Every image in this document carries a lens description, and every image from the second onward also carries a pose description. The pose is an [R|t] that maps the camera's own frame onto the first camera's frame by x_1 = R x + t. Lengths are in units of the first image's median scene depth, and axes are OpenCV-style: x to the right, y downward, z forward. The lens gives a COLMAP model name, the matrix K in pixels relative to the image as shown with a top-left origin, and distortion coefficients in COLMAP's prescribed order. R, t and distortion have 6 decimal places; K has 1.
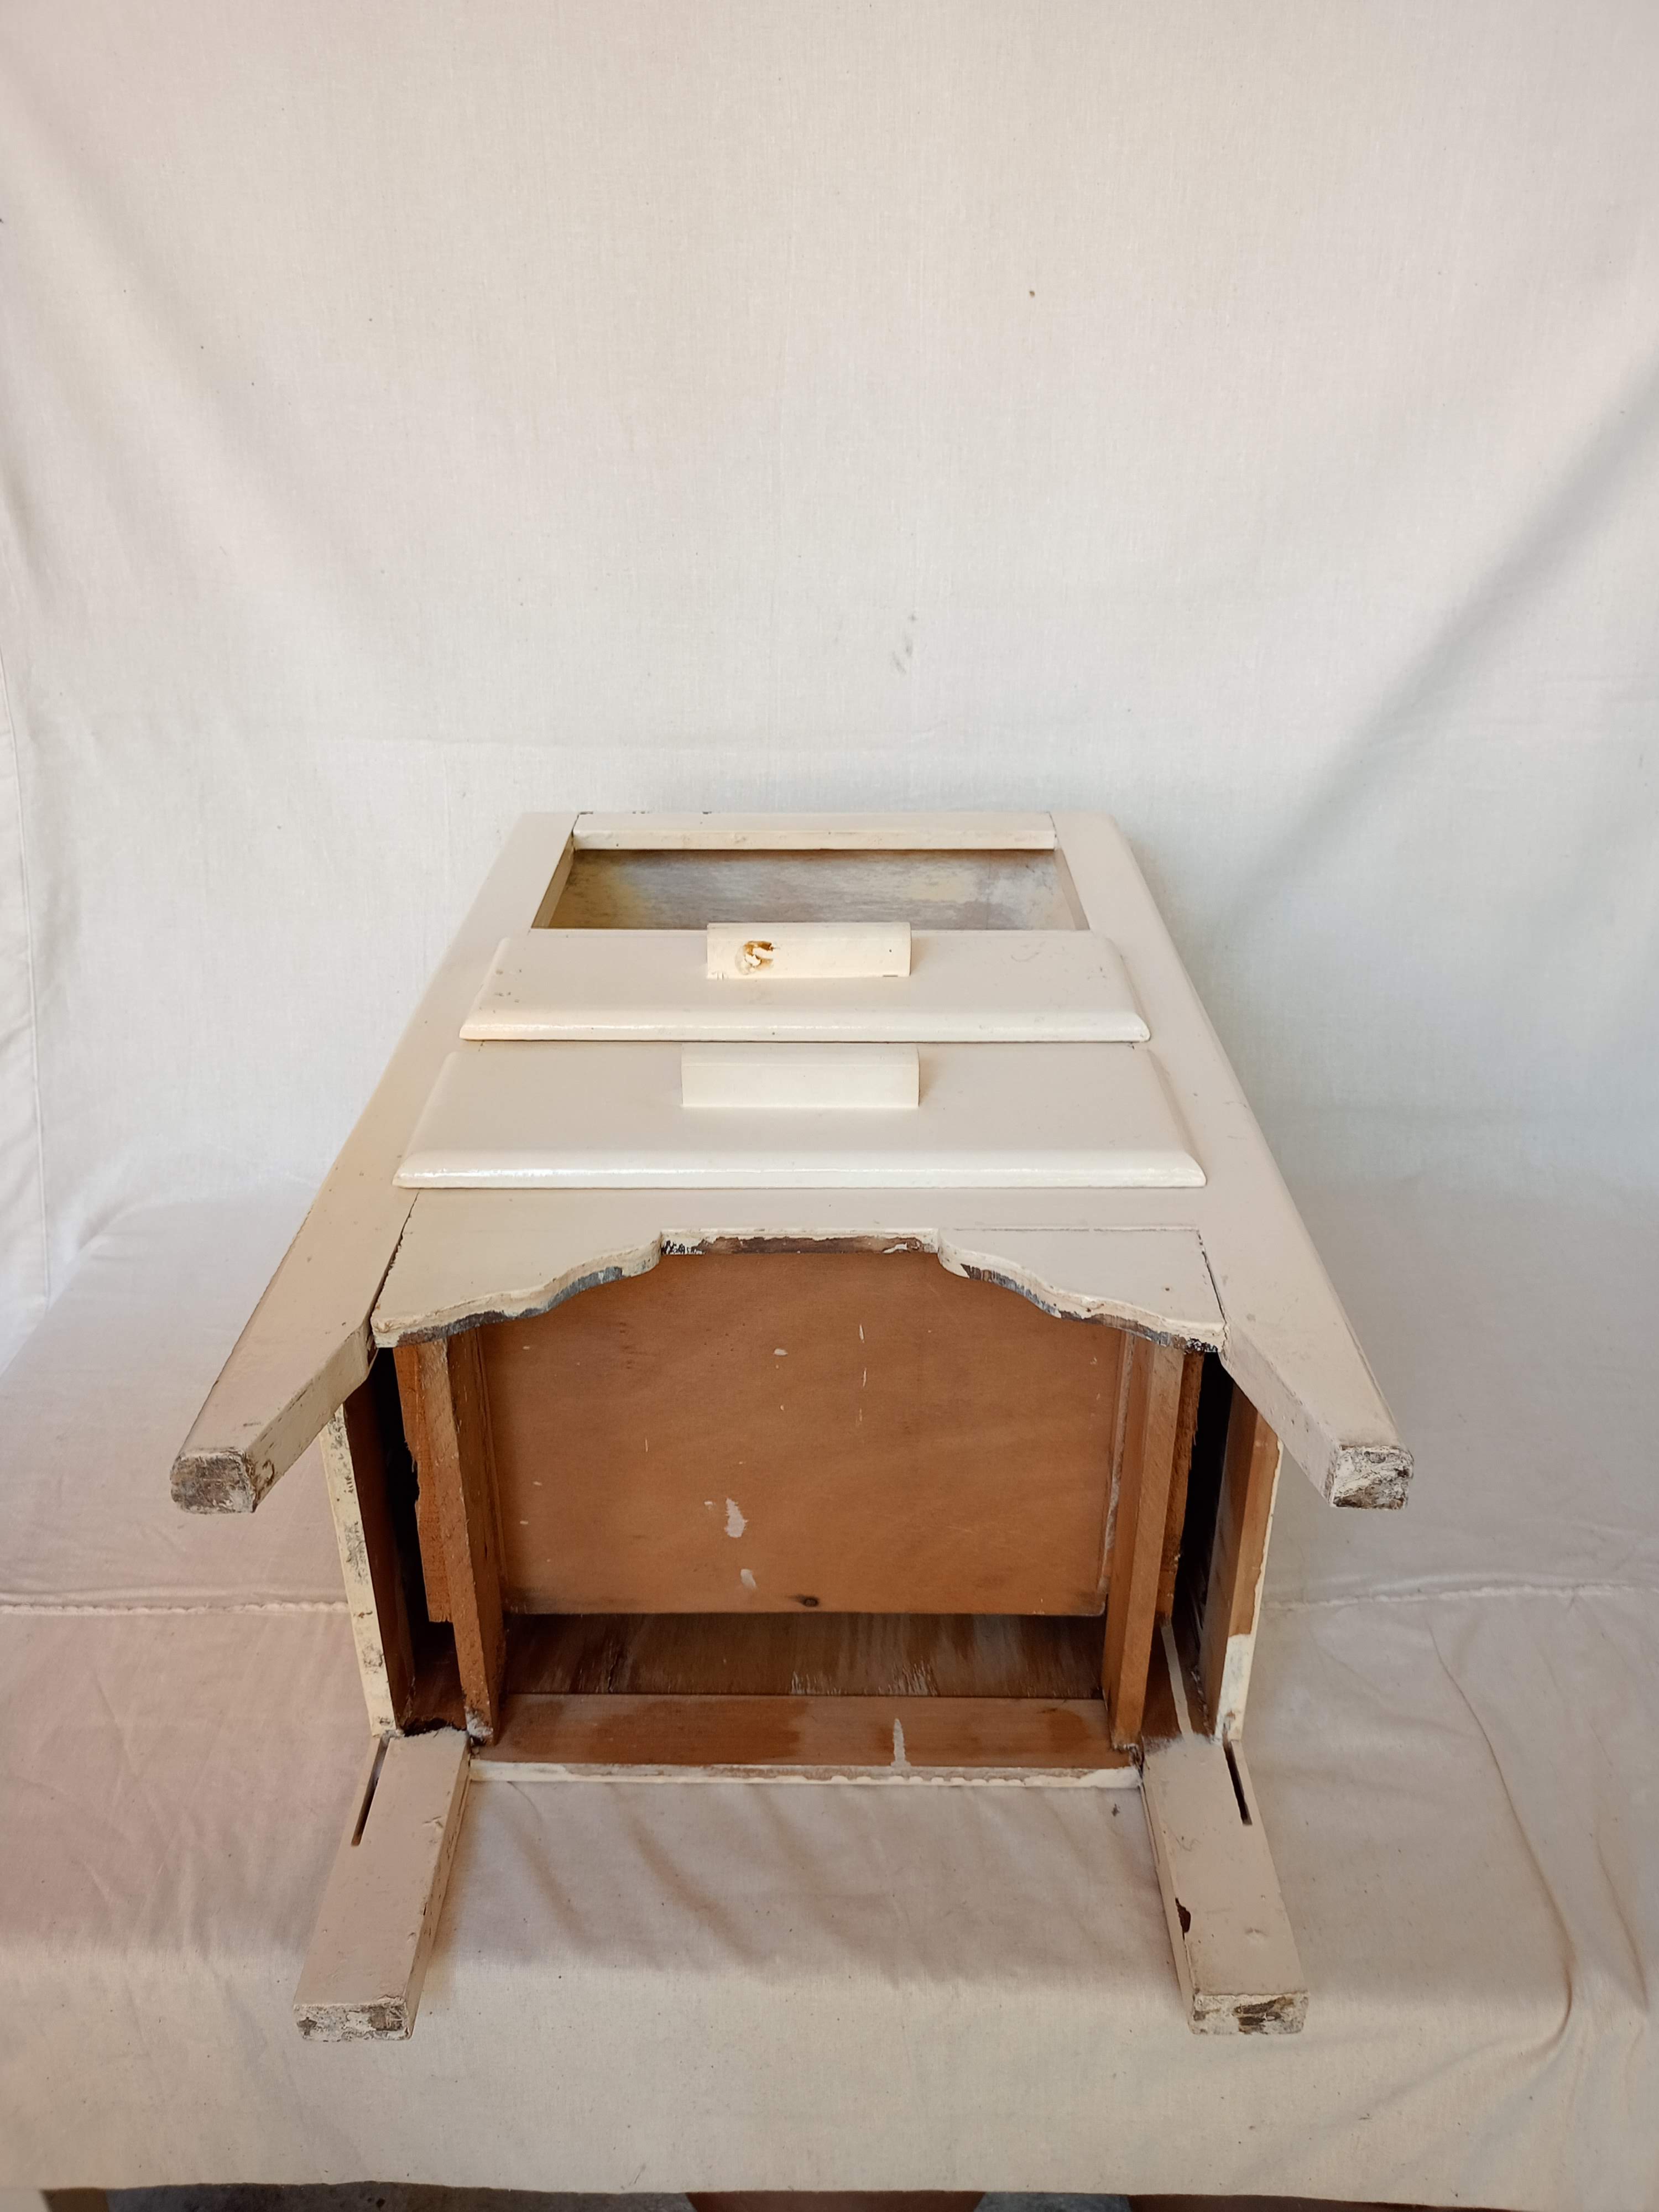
lens RADIAL K [[1716.9, 0, 816.2], [0, 1716.9, 1111.8], [0, 0, 1]] dist [0.024937, -0.021620]
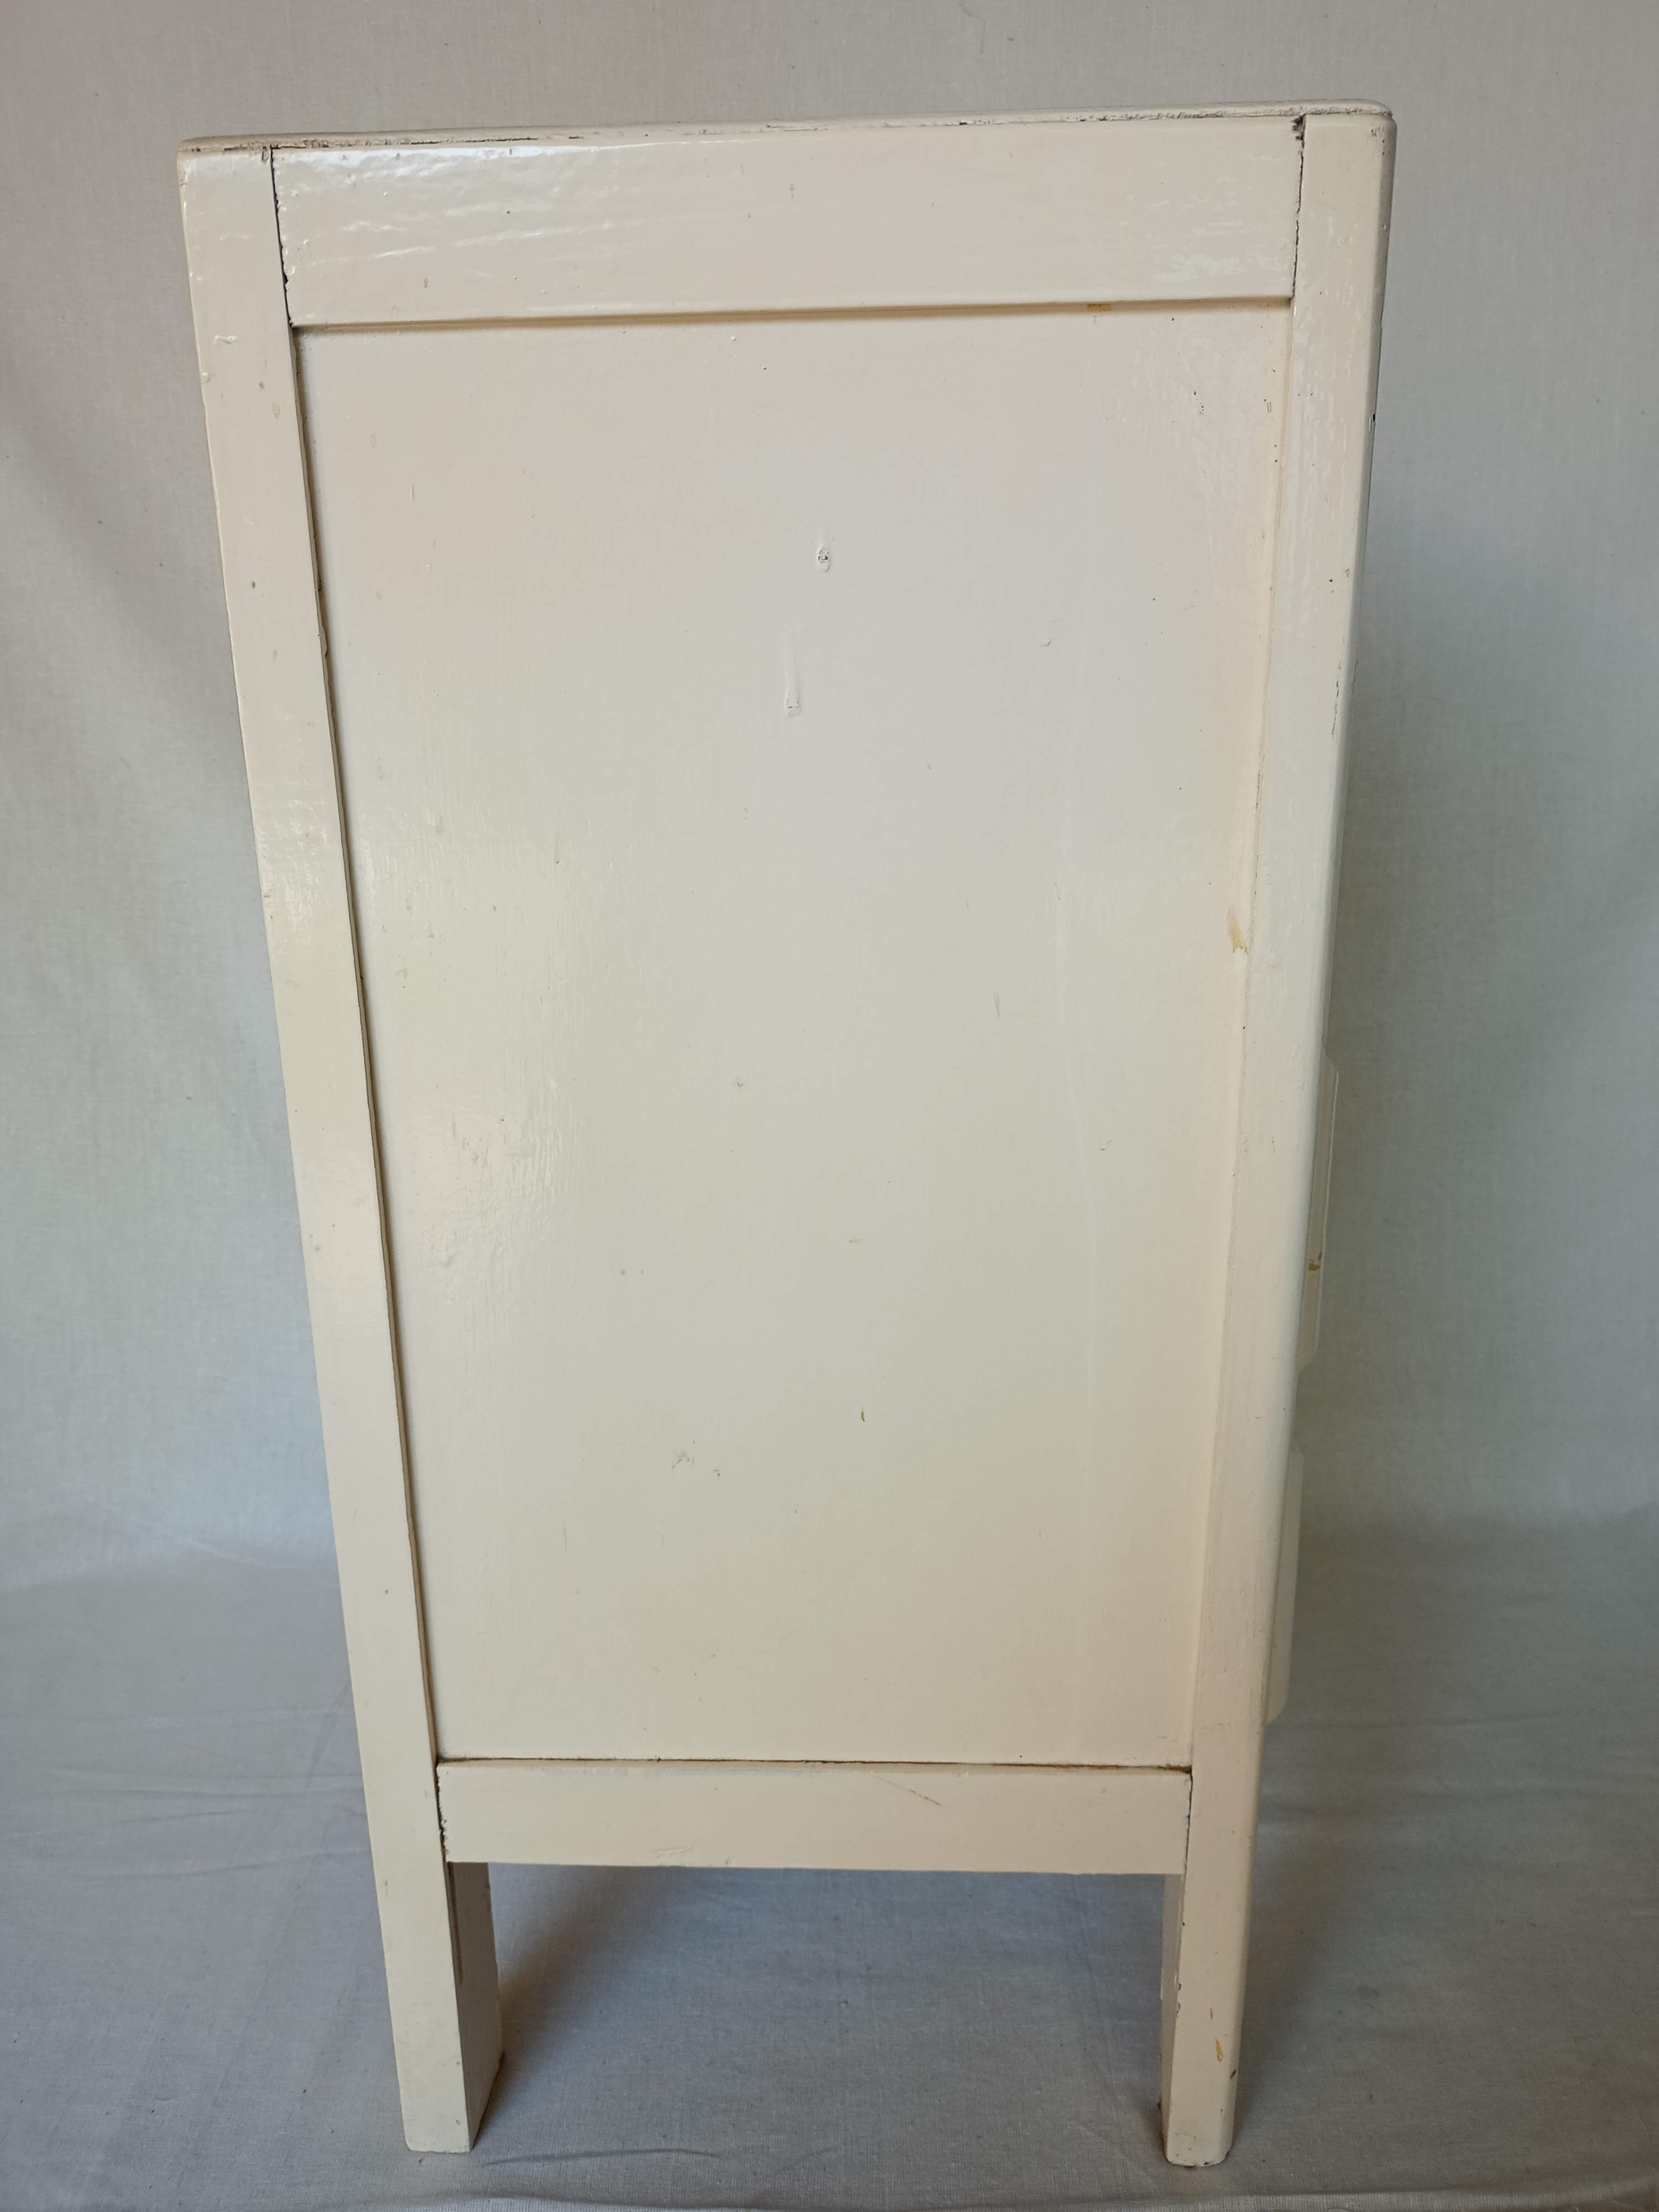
lens RADIAL K [[1716.9, 0, 816.2], [0, 1716.9, 1120.4], [0, 0, 1]] dist [0.024937, -0.021620]
pose [[0.999671, -0.025609, -0.001675, -0.025276], [0.025037, 0.987522, -0.155478, -0.031104], [0.005636, 0.155385, 0.987838, 0.286645]]
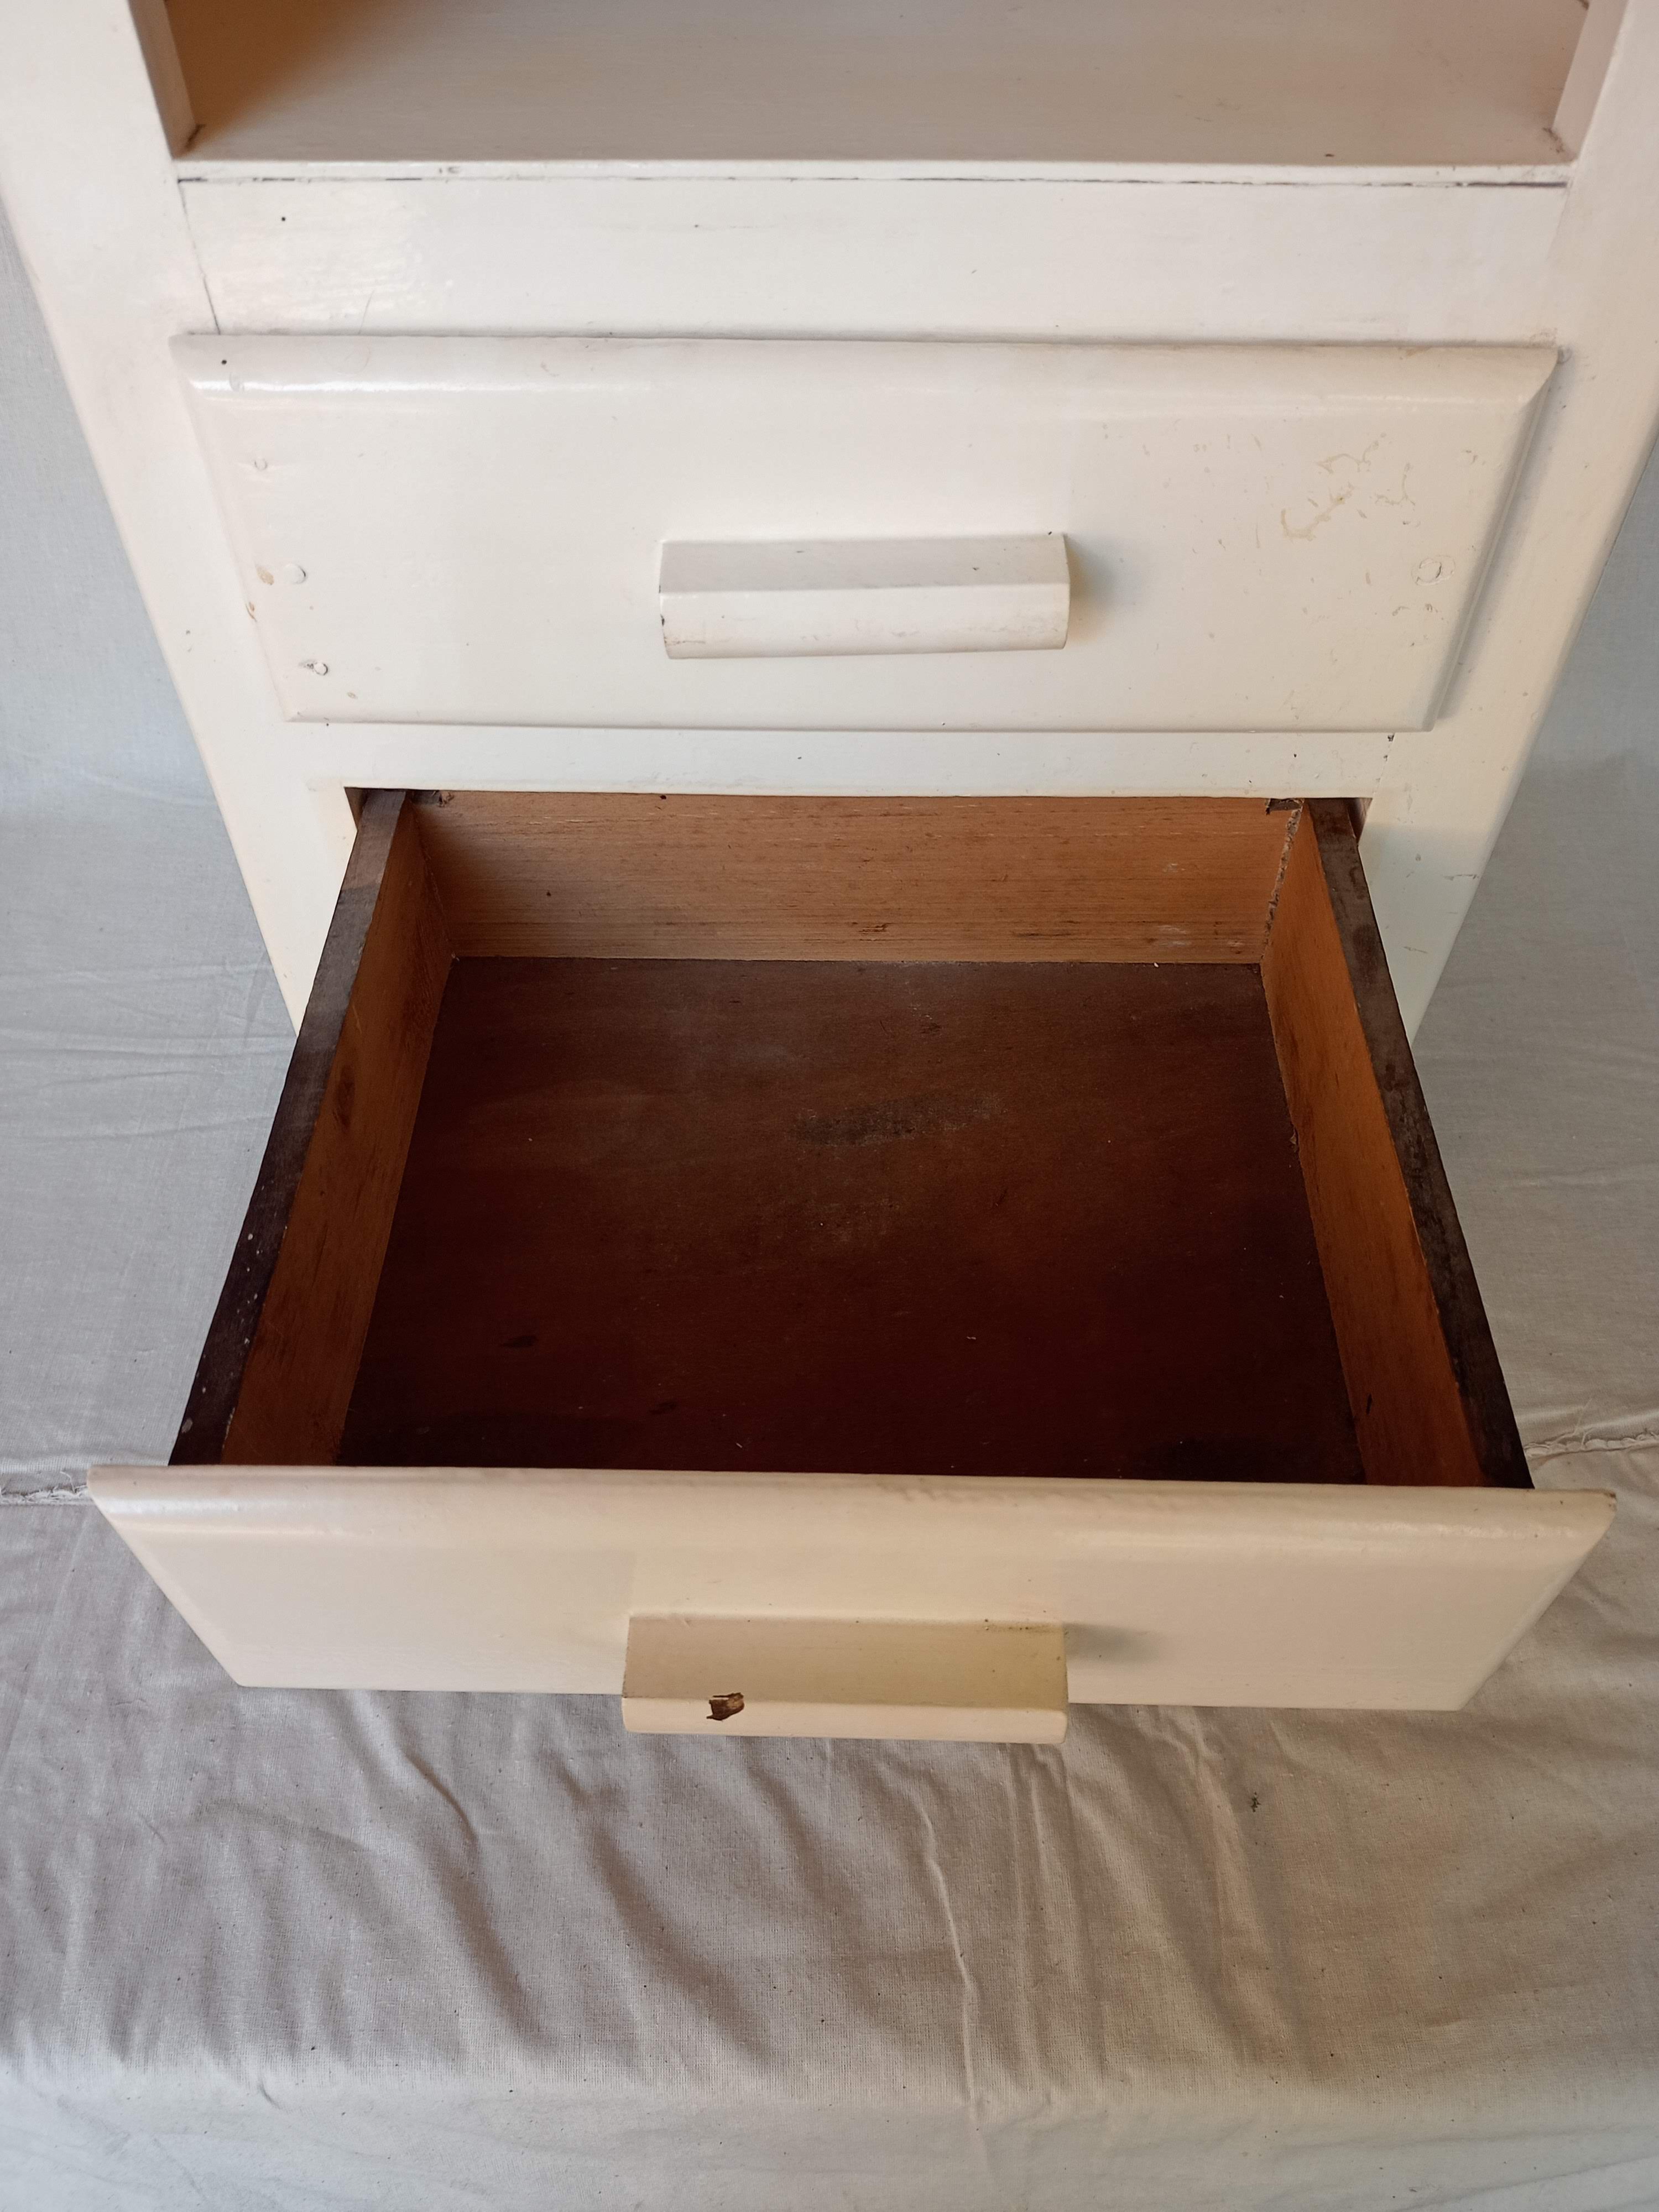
lens RADIAL K [[1716.9, 0, 832.9], [0, 1716.9, 1117.6], [0, 0, 1]] dist [0.024937, -0.021620]
pose [[0.999560, -0.019129, 0.022649, -0.015143], [0.009769, 0.933834, 0.357574, -0.118271], [-0.027990, -0.357196, 0.933610, 0.366319]]
